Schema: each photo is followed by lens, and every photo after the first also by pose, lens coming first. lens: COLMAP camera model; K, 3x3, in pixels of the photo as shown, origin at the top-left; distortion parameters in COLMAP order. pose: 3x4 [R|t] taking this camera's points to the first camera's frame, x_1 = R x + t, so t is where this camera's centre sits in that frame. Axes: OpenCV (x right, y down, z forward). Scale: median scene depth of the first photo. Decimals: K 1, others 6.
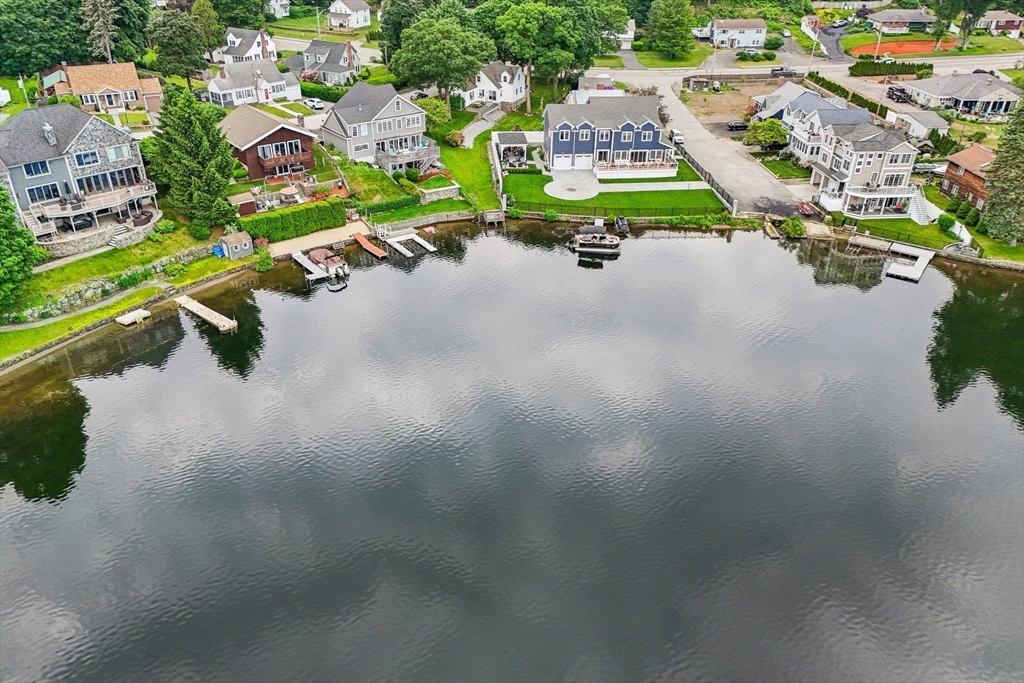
lens RADIAL K [[748.8, 0, 512.0], [0, 748.8, 341.5], [0, 0, 1]] dist [0.053861, -0.004546]
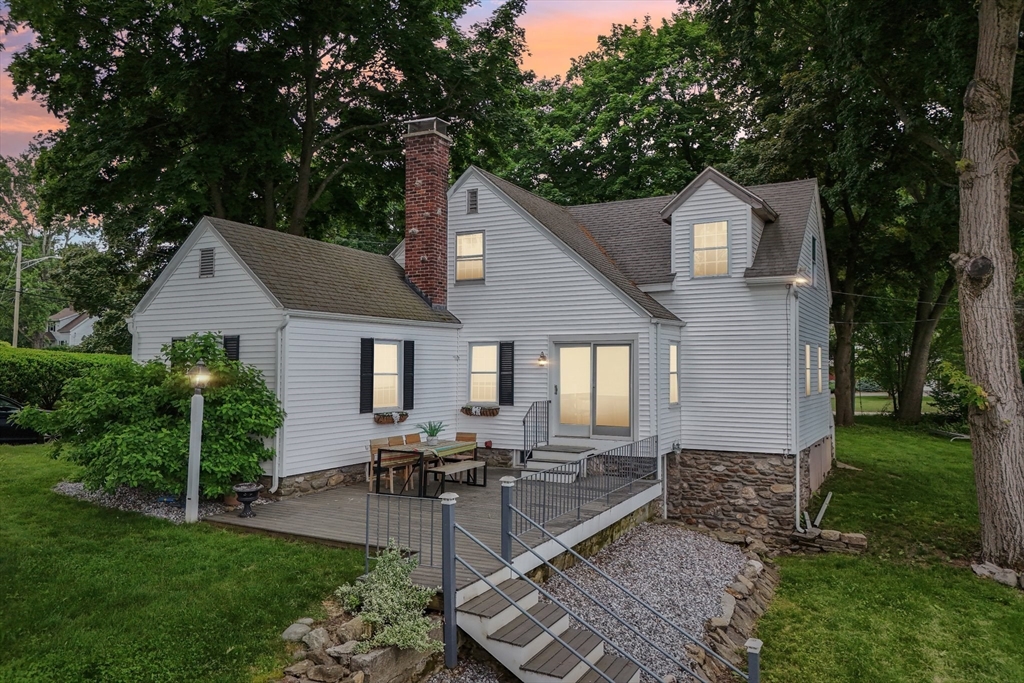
lens RADIAL K [[777.1, 0, 512.0], [0, 777.1, 341.5], [0, 0, 1]] dist [0.029919, -0.002274]
pose [[0.996865, -0.009785, -0.078511, -0.034945], [-0.034153, 0.841885, -0.538575, -0.335051], [0.071367, 0.539568, 0.838912, 1.107506]]
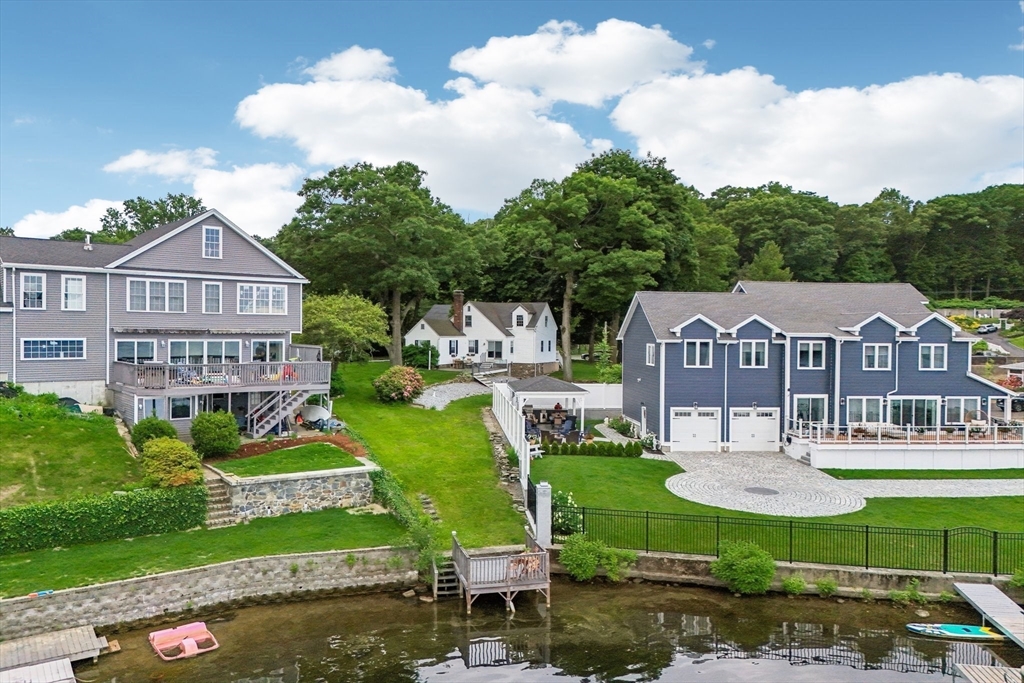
lens RADIAL K [[748.8, 0, 512.0], [0, 748.8, 341.5], [0, 0, 1]] dist [0.053861, -0.004546]
pose [[0.999994, -0.002556, 0.002415, -0.019197], [0.003419, 0.867306, -0.497764, -0.102593], [-0.000822, 0.497769, 0.867309, 0.691558]]
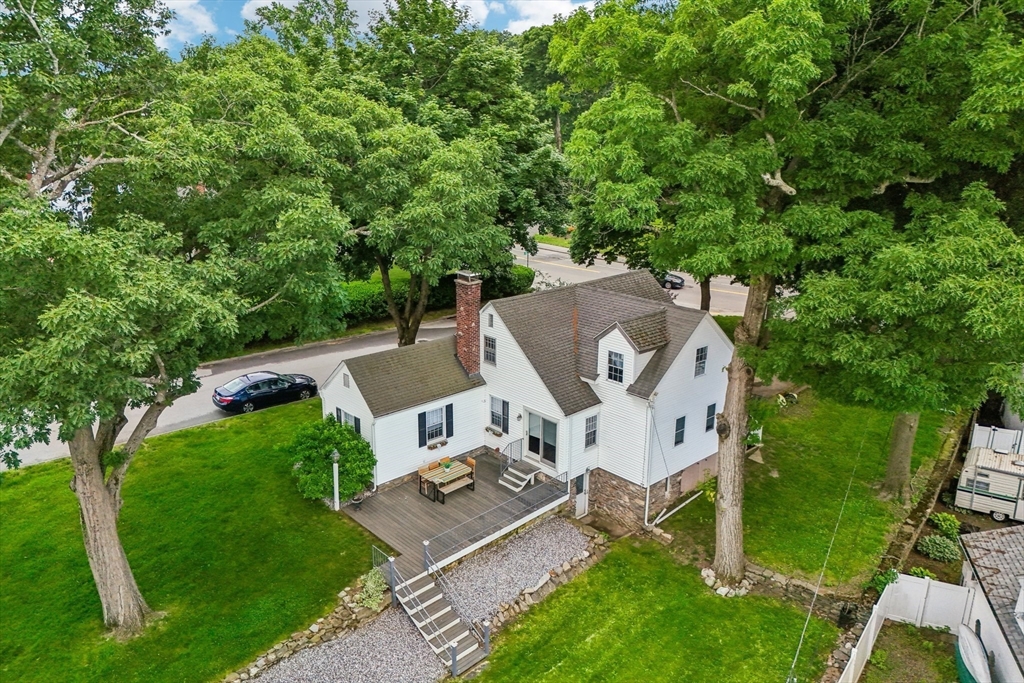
lens RADIAL K [[748.8, 0, 512.0], [0, 748.8, 341.5], [0, 0, 1]] dist [0.053861, -0.004546]
pose [[0.916981, 0.112515, -0.382736, 0.046164], [-0.202307, 0.958039, -0.203057, -0.378466], [0.343829, 0.263630, 0.901266, 0.999042]]
